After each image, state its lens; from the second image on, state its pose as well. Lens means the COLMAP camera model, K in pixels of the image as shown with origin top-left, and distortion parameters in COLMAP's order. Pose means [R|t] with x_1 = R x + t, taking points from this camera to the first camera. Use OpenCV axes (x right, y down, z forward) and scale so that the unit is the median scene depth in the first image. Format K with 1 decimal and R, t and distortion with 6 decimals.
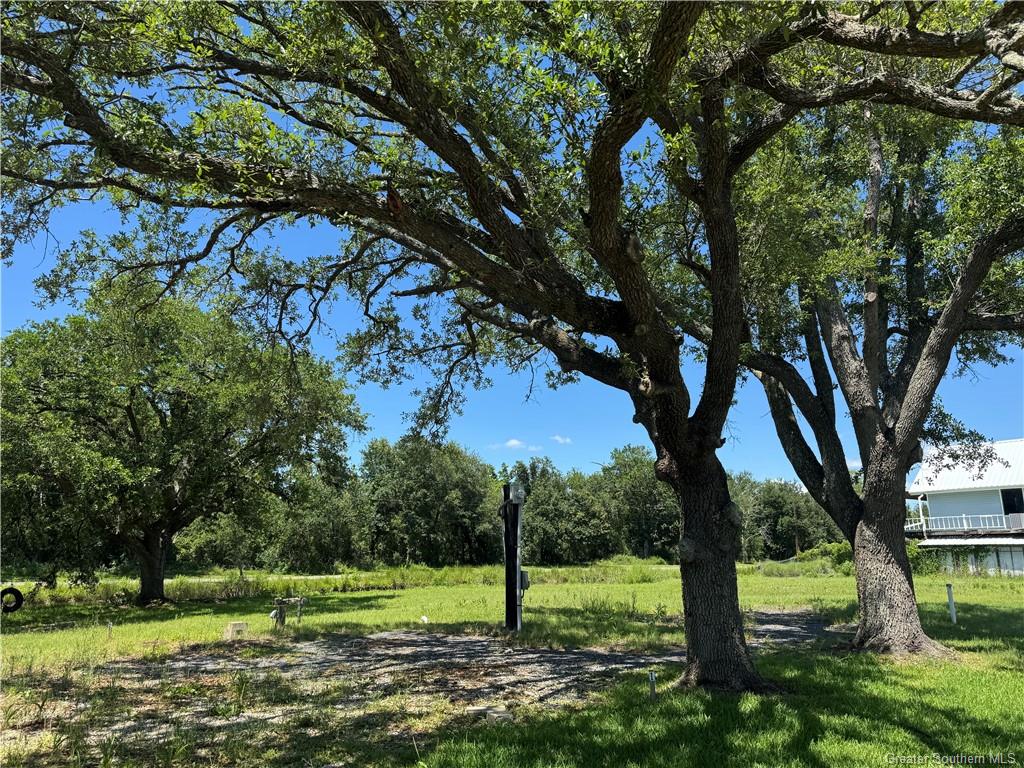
lens RADIAL K [[721.0, 0, 512.3], [0, 721.0, 387.5], [0, 0, 1]] dist [0.053285, -0.059083]
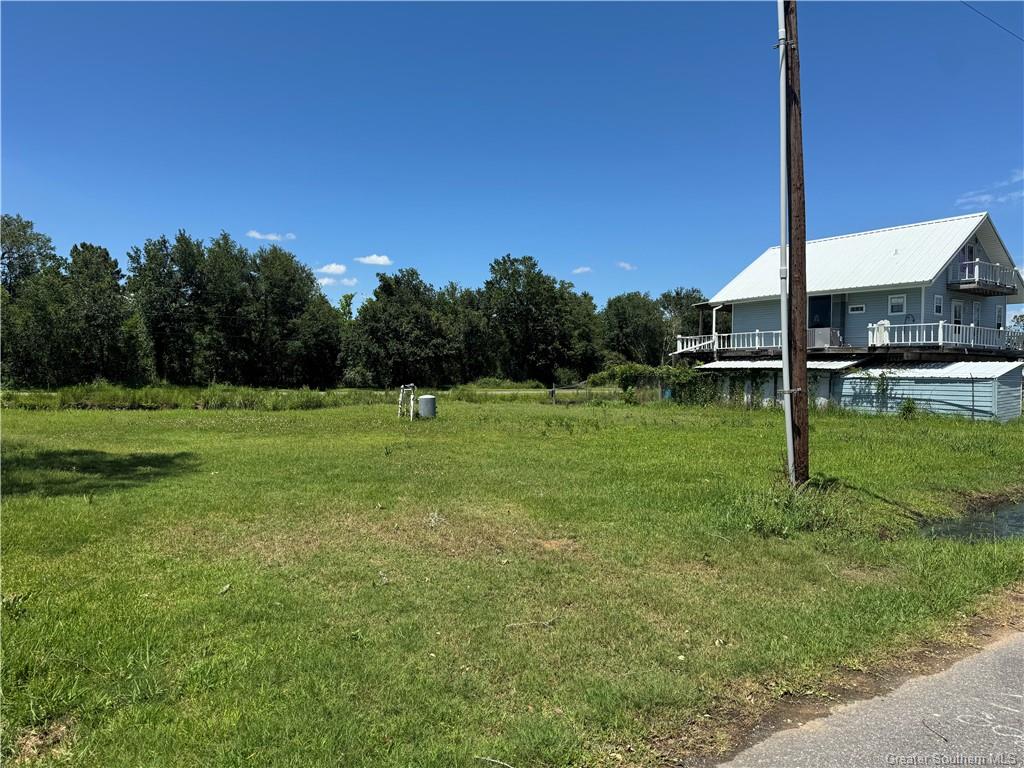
lens RADIAL K [[721.0, 0, 512.0], [0, 721.0, 382.8], [0, 0, 1]] dist [0.053285, -0.059083]
pose [[0.994864, 0.015447, -0.100038, 0.419124], [0.008148, 0.972860, 0.231252, 0.046551], [0.100895, -0.230879, 0.967737, 0.207650]]
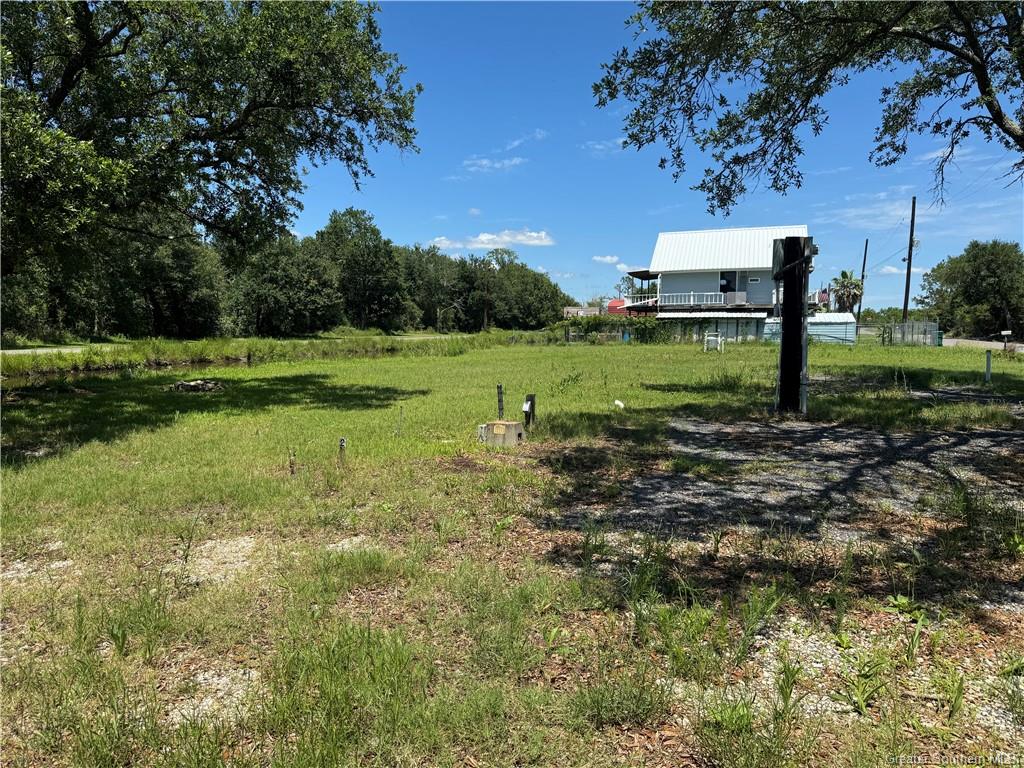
lens RADIAL K [[721.0, 0, 514.6], [0, 721.0, 387.3], [0, 0, 1]] dist [0.053285, -0.059083]
pose [[0.865973, -0.037904, 0.498652, -0.203856], [-0.116174, 0.954597, 0.274313, 0.033006], [-0.486410, -0.295478, 0.822252, 0.132086]]
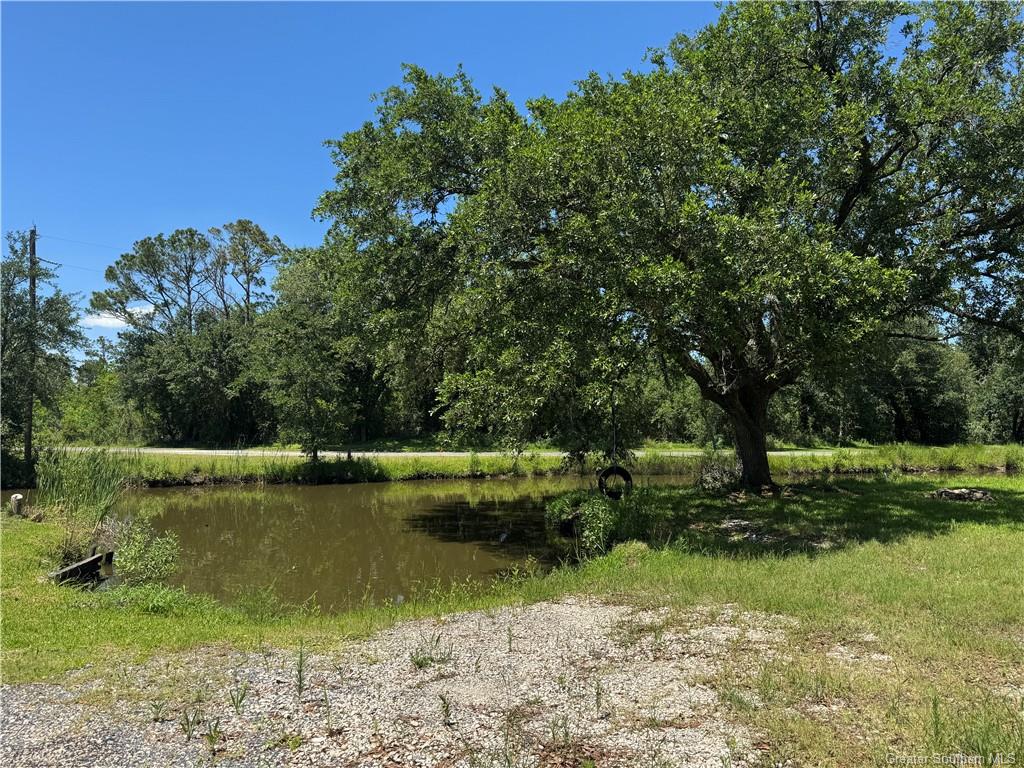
lens RADIAL K [[721.0, 0, 512.2], [0, 721.0, 383.7], [0, 0, 1]] dist [0.053285, -0.059083]
pose [[0.917299, -0.020997, -0.397646, -0.216242], [0.084875, 0.985971, 0.143730, 0.034132], [0.389049, -0.165593, 0.906212, 0.130992]]
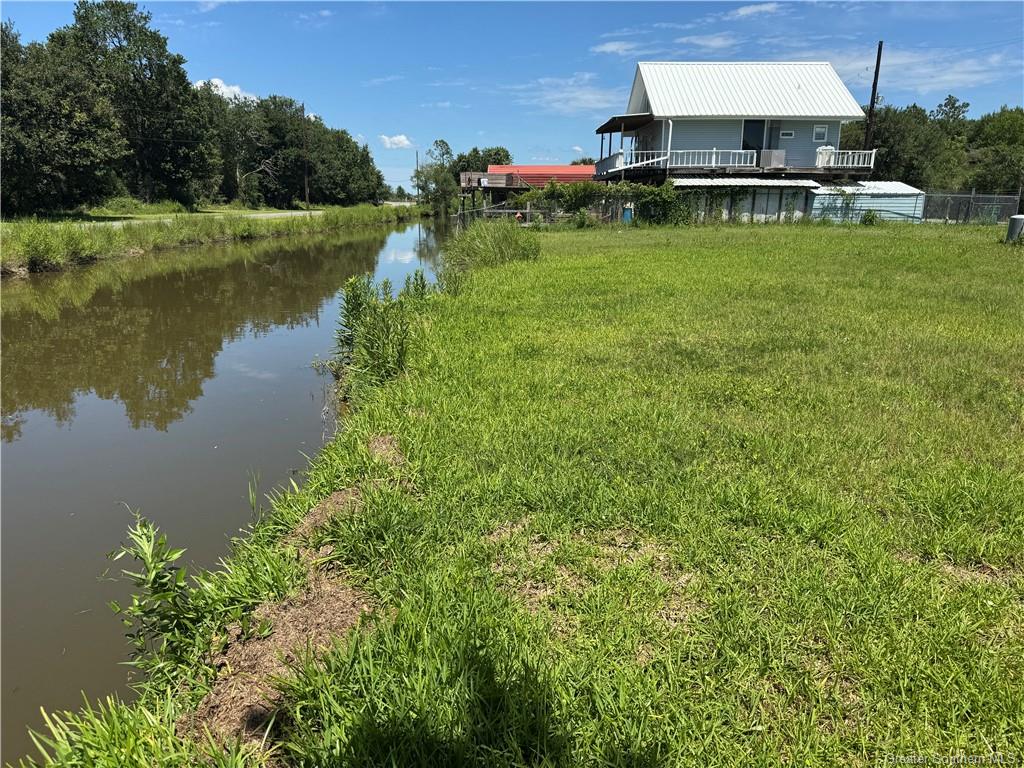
lens RADIAL K [[721.0, 0, 509.4], [0, 721.0, 385.2], [0, 0, 1]] dist [0.053285, -0.059083]
pose [[0.637730, -0.185018, 0.747709, -0.185754], [-0.177151, 0.909471, 0.376139, 0.142902], [-0.749612, -0.372332, 0.547221, 0.596889]]
